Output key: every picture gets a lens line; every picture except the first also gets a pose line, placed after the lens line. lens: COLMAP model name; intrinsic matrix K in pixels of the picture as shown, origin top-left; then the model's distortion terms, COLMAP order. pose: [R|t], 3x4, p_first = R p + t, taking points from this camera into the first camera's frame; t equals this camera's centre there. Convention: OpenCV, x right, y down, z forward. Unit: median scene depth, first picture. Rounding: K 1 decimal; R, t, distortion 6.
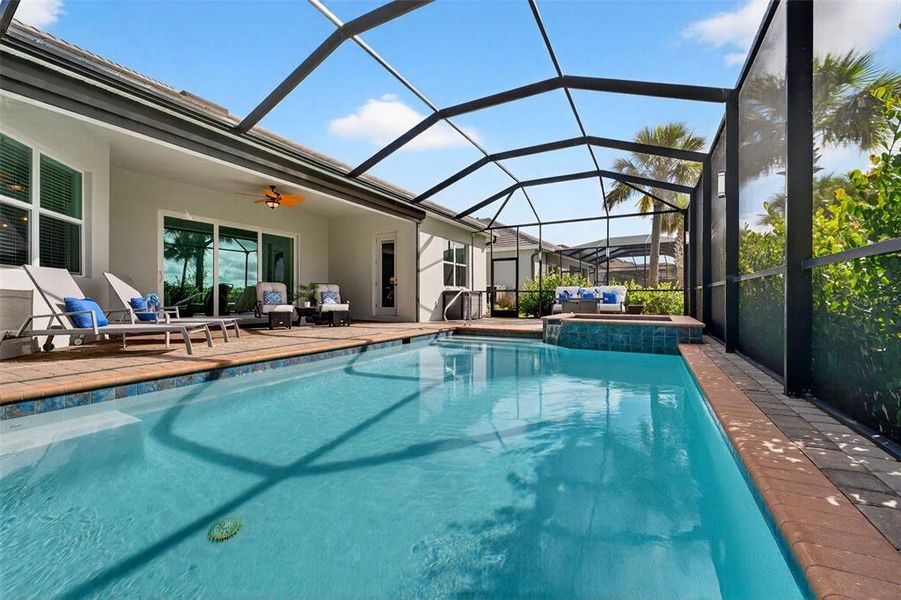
lens RADIAL K [[373.9, 0, 446.4], [0, 373.9, 298.2], [0, 0, 1]] dist [-0.002623, -0.000614]
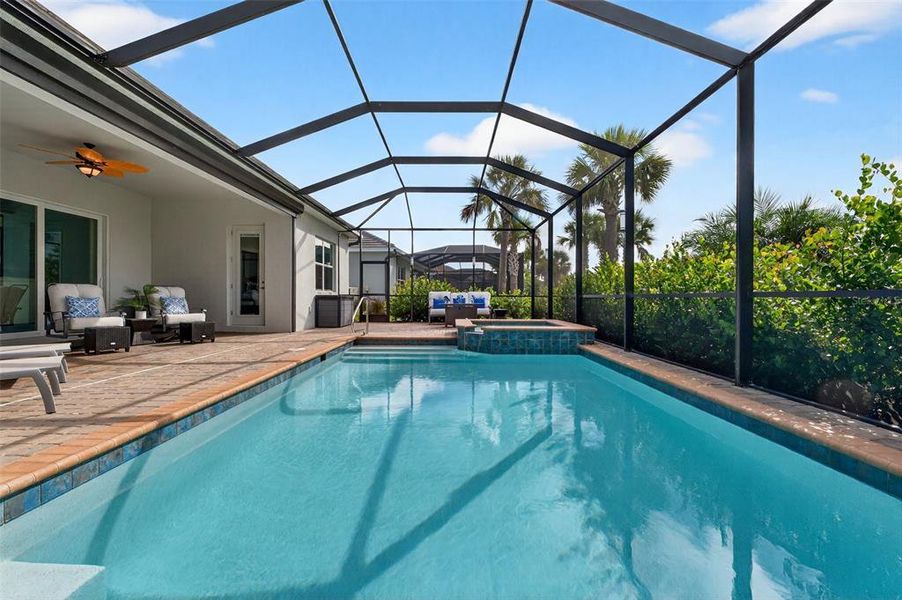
lens RADIAL K [[374.3, 0, 450.5], [0, 374.3, 296.4], [0, 0, 1]] dist [-0.002623, -0.000614]
pose [[0.876647, 0.003841, 0.481119, -0.174463], [-0.003310, 0.999993, -0.001954, -0.017758], [-0.481123, 0.000120, 0.876653, 0.065046]]
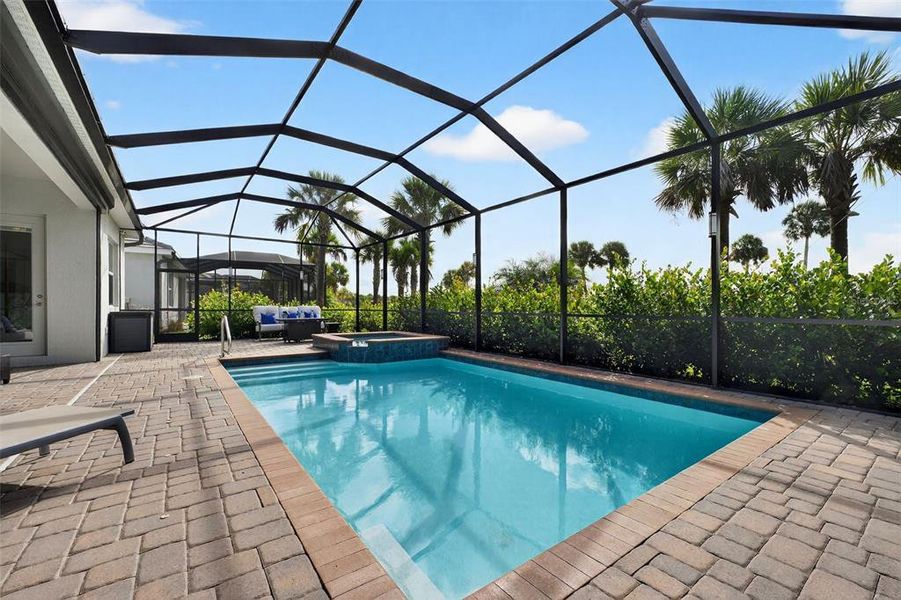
lens RADIAL K [[373.9, 0, 456.1], [0, 373.9, 306.7], [0, 0, 1]] dist [-0.002623, -0.000614]
pose [[0.416137, 0.001936, 0.909300, -0.411764], [-0.002858, 0.999996, -0.000821, -0.033517], [-0.909298, -0.002257, 0.416140, 0.138620]]
